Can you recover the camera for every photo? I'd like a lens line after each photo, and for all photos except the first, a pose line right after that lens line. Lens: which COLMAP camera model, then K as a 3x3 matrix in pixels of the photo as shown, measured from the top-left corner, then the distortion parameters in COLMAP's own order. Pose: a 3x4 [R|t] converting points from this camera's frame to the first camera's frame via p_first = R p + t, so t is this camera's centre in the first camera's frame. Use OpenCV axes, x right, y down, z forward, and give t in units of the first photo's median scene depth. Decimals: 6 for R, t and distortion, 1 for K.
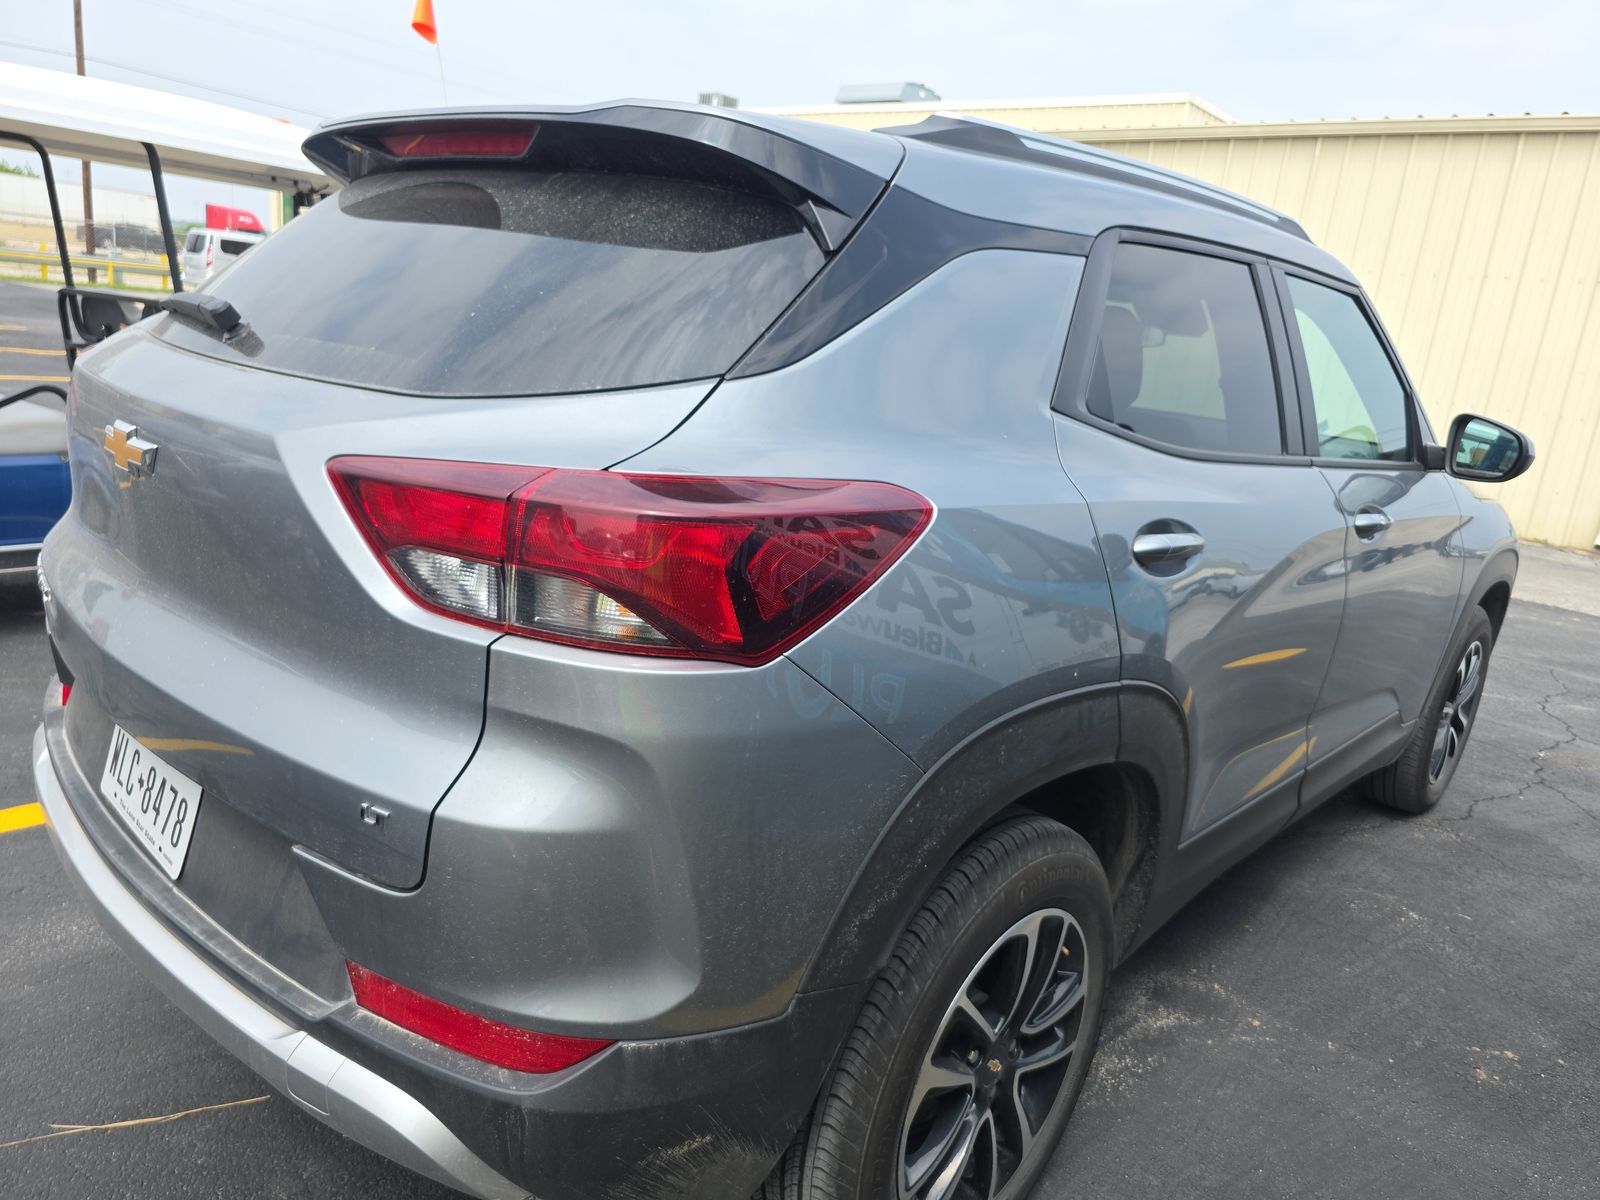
lens RADIAL K [[1084.0, 0, 800.0], [0, 1084.0, 600.0], [0, 0, 1]] dist [0.066286, -0.069351]
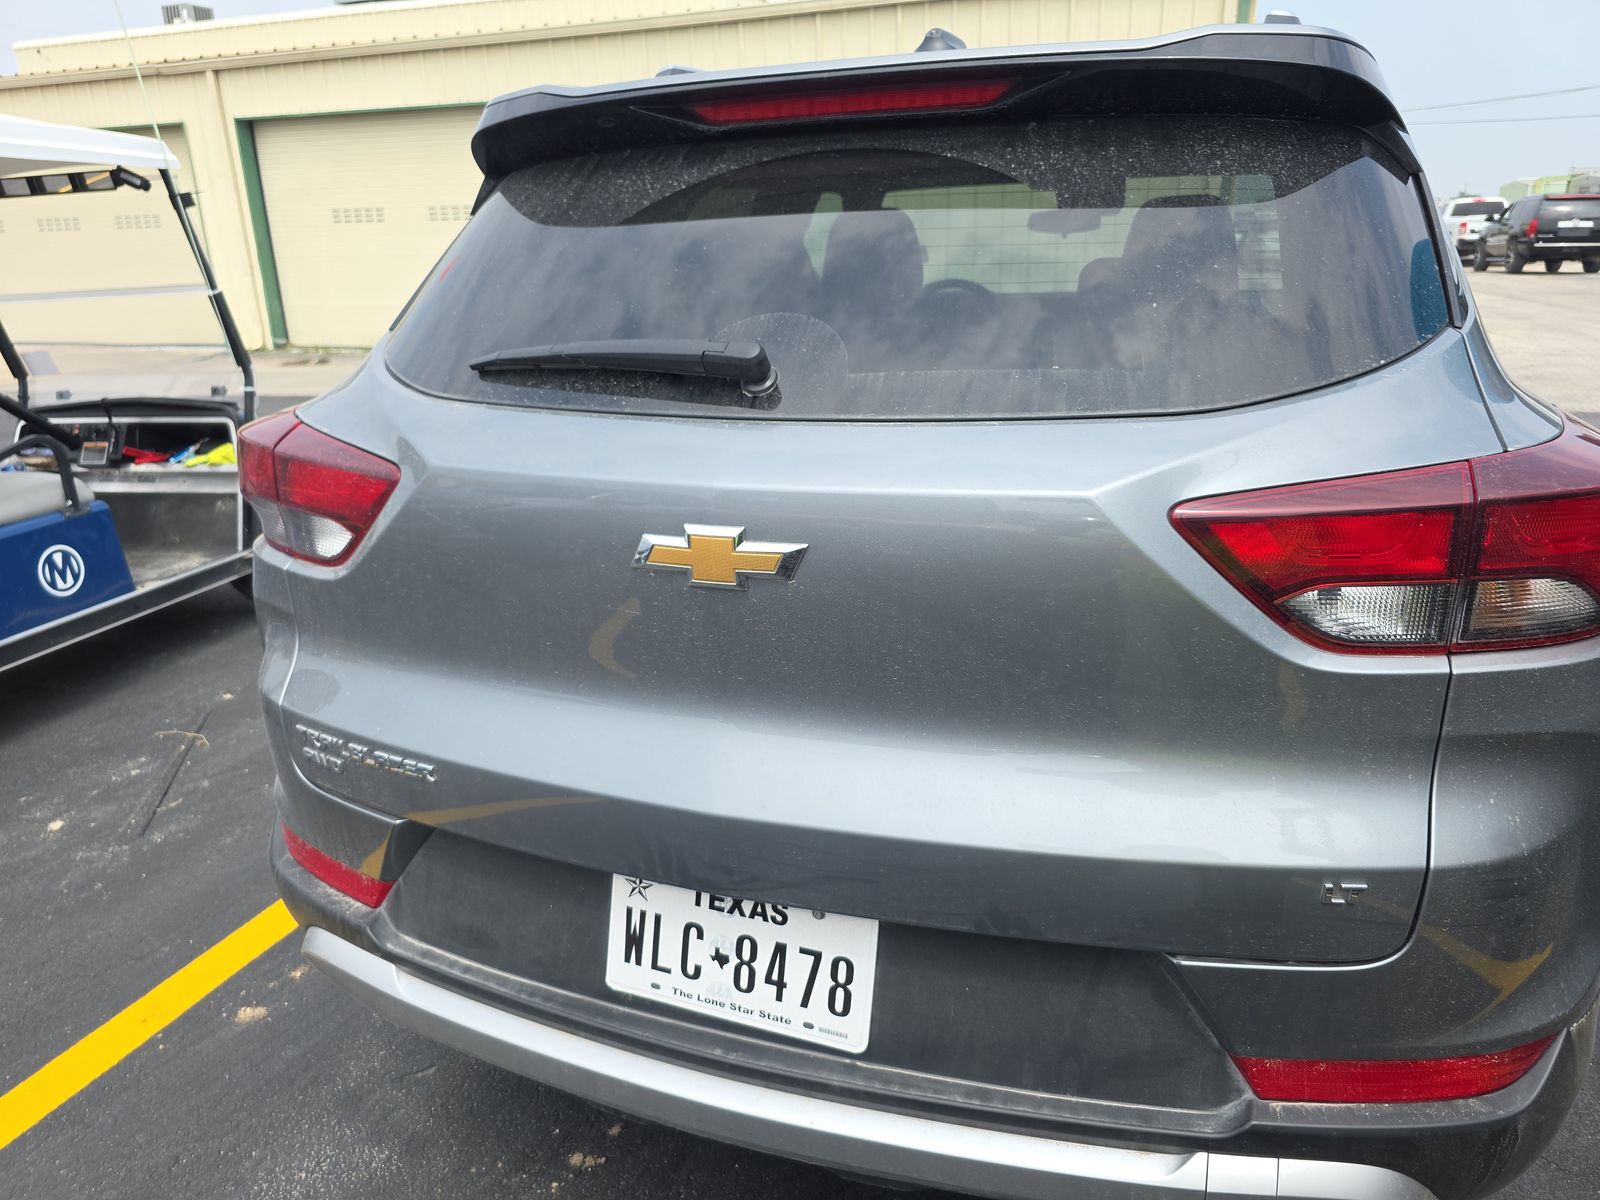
lens RADIAL K [[1084.0, 0, 800.0], [0, 1084.0, 600.0], [0, 0, 1]] dist [0.066286, -0.069351]
pose [[0.912460, -0.252441, 0.322011, -0.809512], [0.224845, 0.966871, 0.120852, -0.187520], [-0.341851, -0.037870, 0.938991, 0.267049]]
